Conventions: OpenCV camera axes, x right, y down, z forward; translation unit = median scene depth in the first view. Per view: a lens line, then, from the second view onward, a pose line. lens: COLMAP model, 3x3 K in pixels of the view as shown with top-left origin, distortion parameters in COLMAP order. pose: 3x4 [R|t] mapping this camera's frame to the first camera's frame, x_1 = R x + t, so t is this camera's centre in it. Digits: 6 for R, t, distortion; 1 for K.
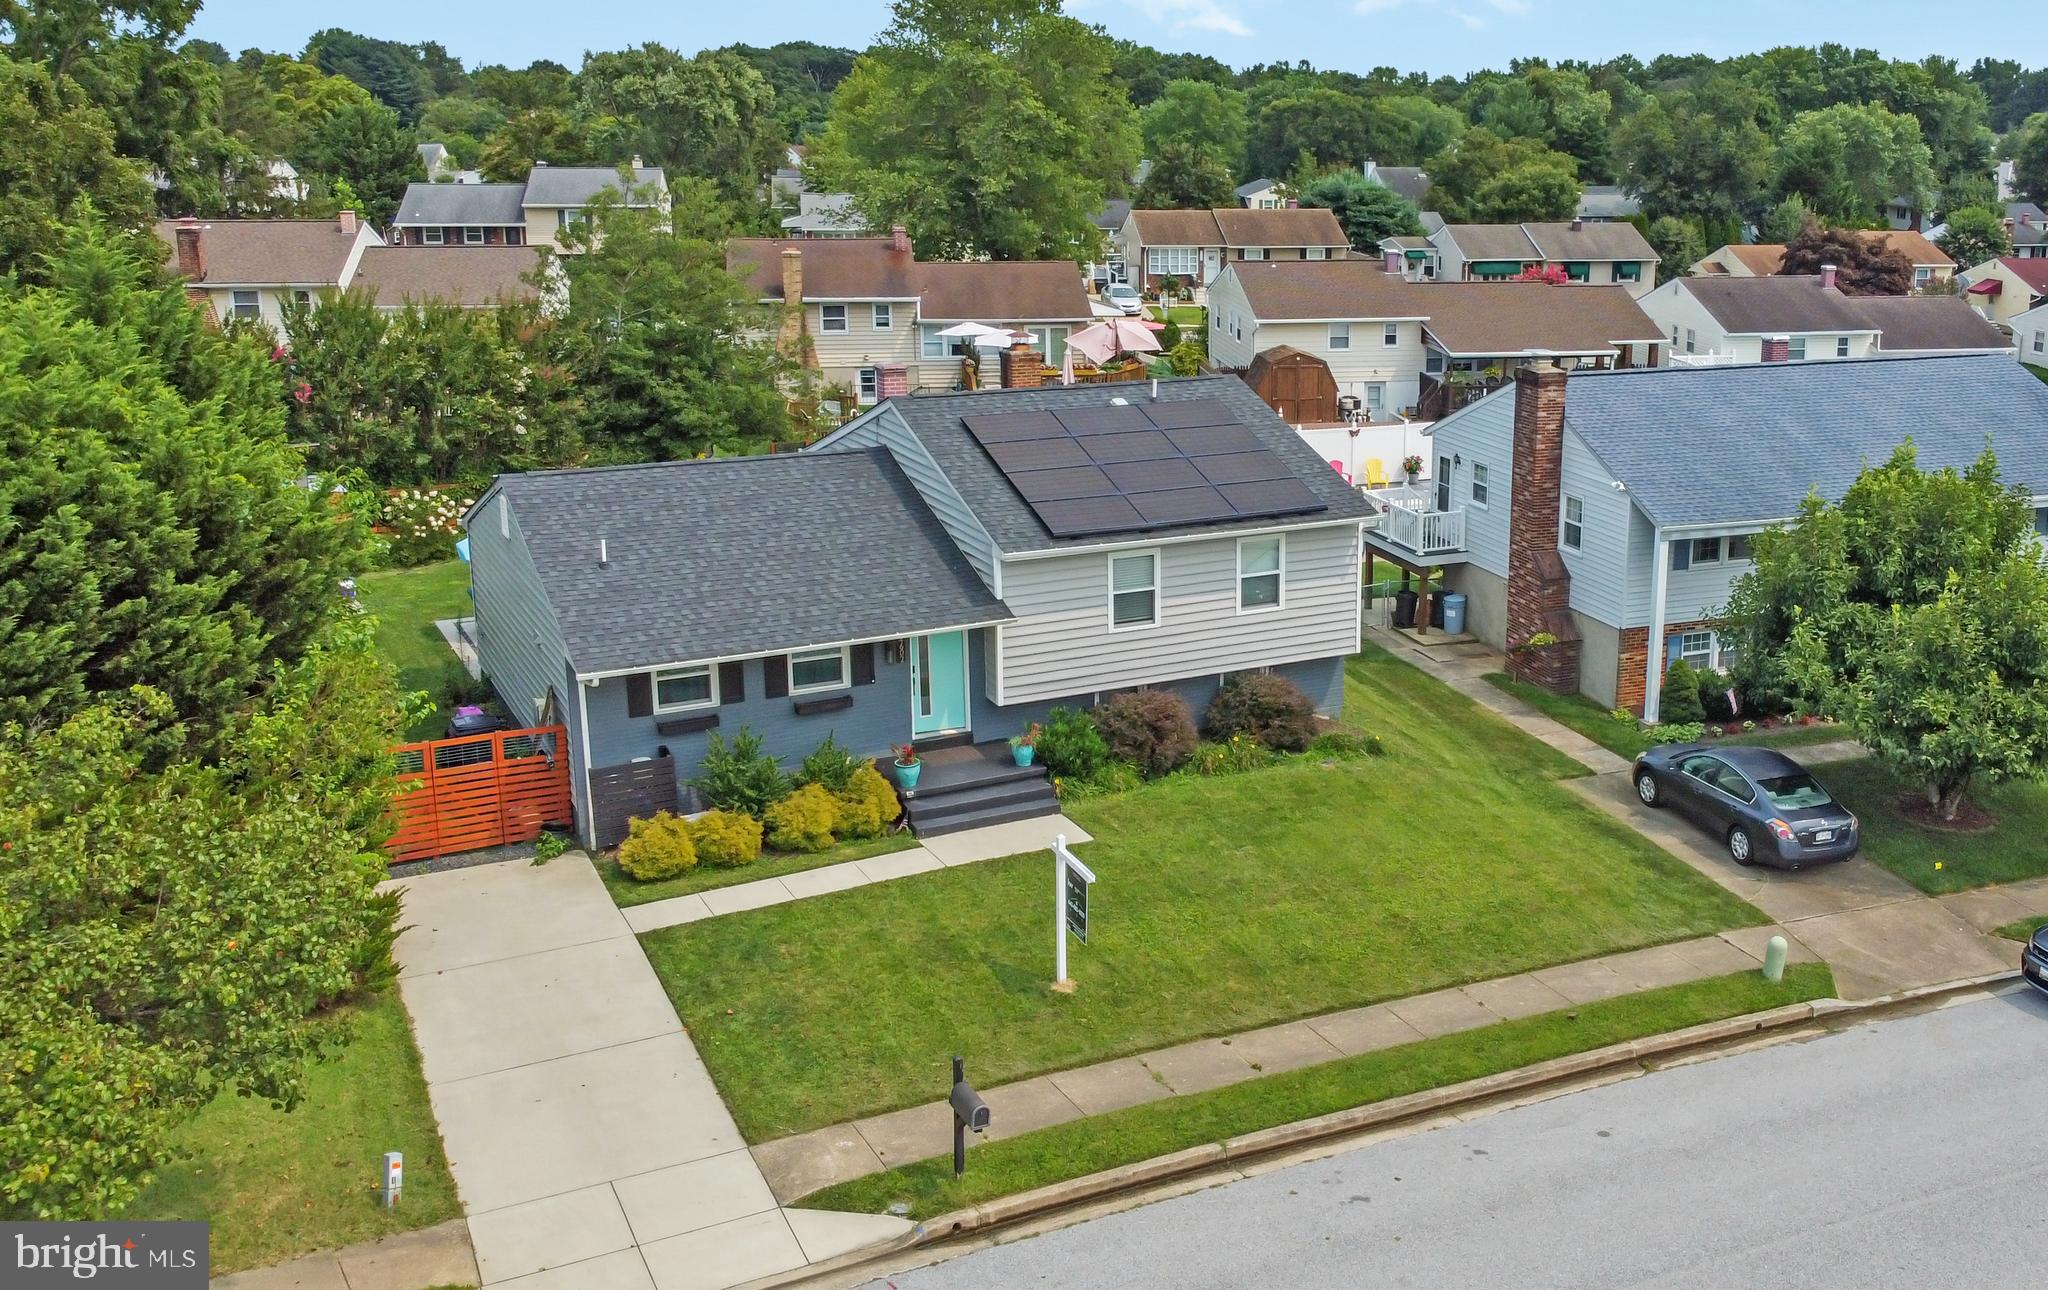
lens RADIAL K [[2009.7, 0, 1303.7], [0, 2009.7, 593.3], [0, 0, 1]] dist [0.007945, -0.008218]
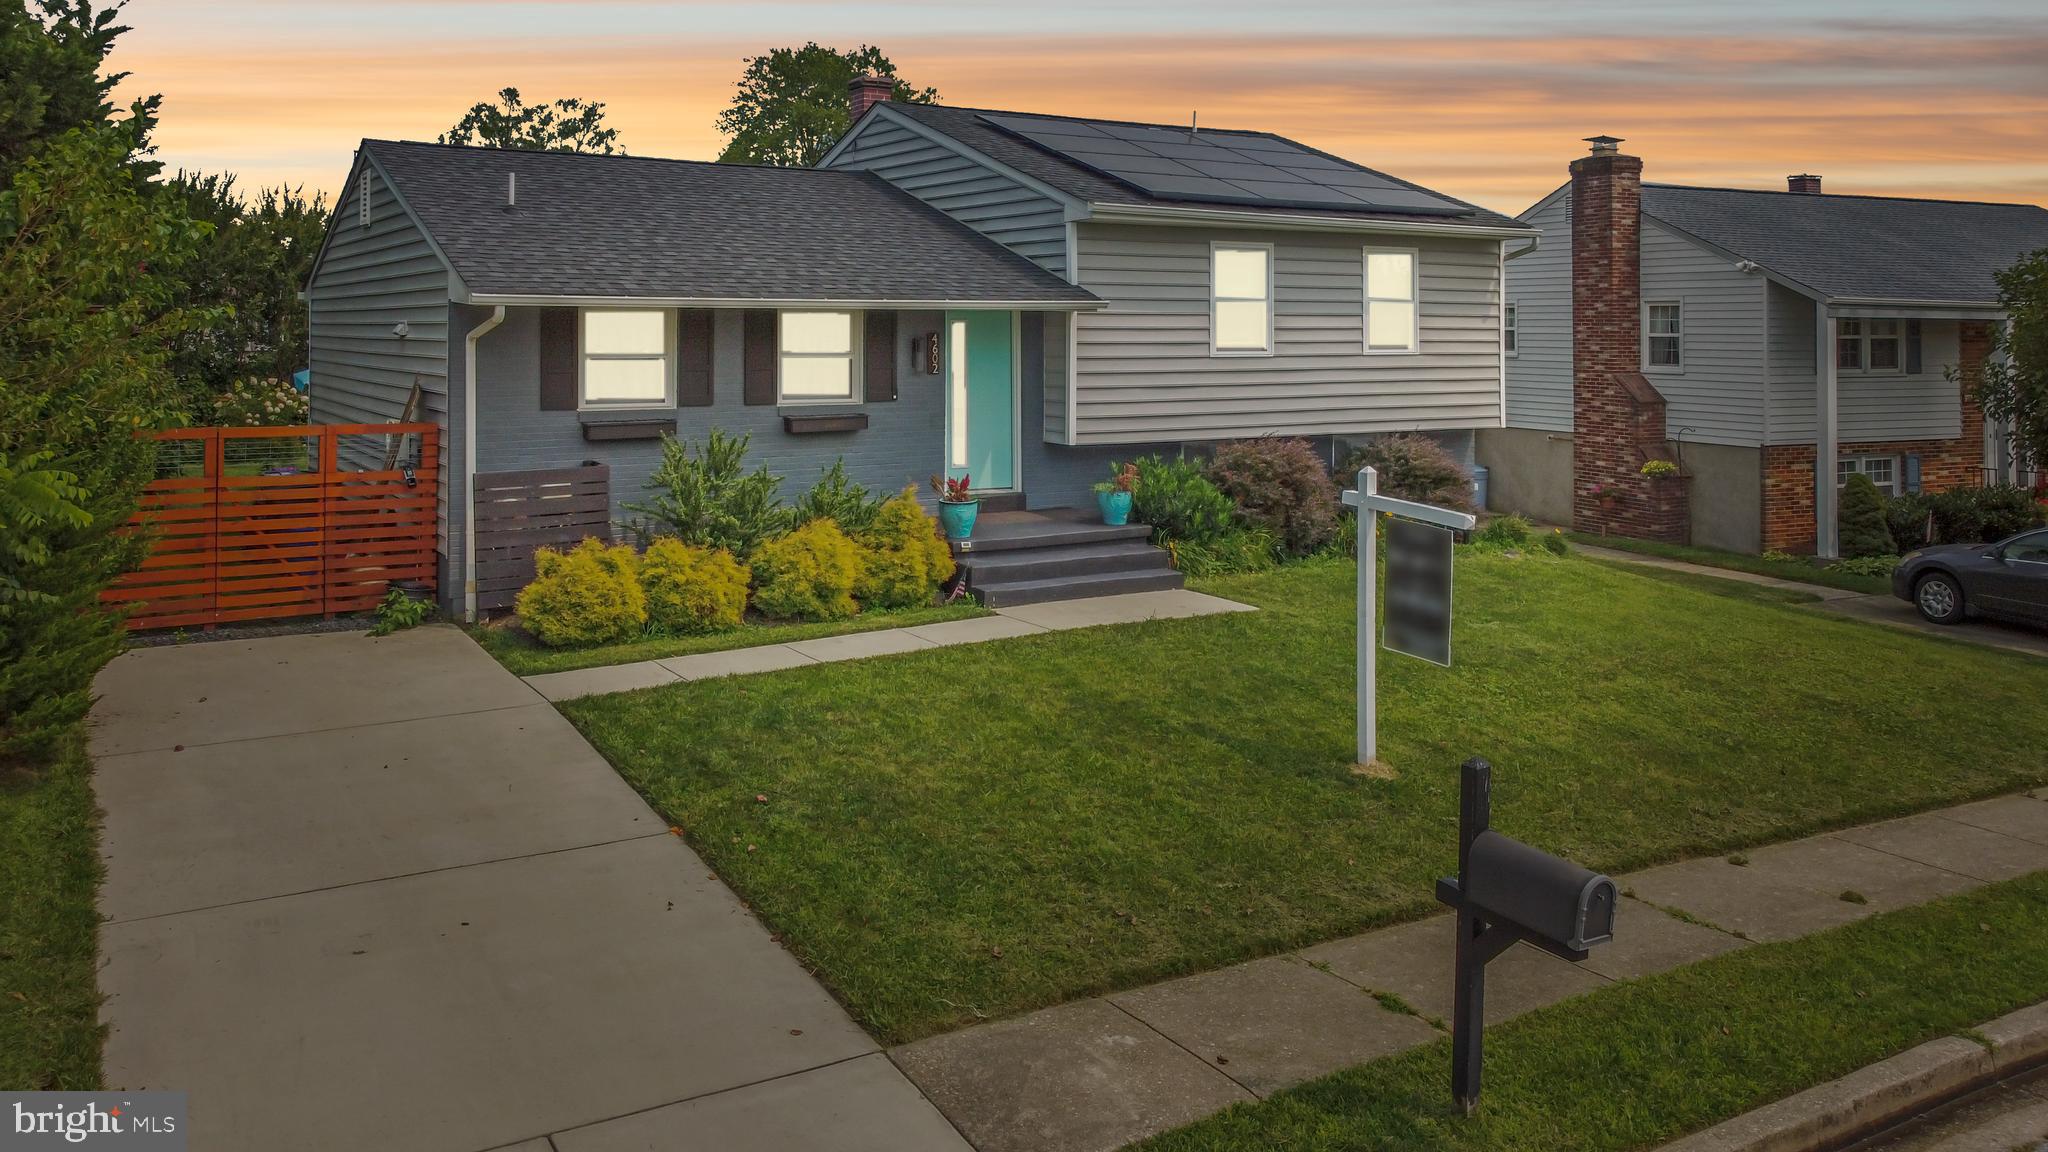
lens RADIAL K [[1615.5, 0, 1023.2], [0, 1615.5, 308.4], [0, 0, 1]] dist [0.000809, -0.000669]
pose [[0.999783, -0.010706, 0.017847, -0.192534], [0.014907, 0.966793, -0.255126, 0.164242], [-0.014523, 0.255337, 0.966743, 0.498208]]
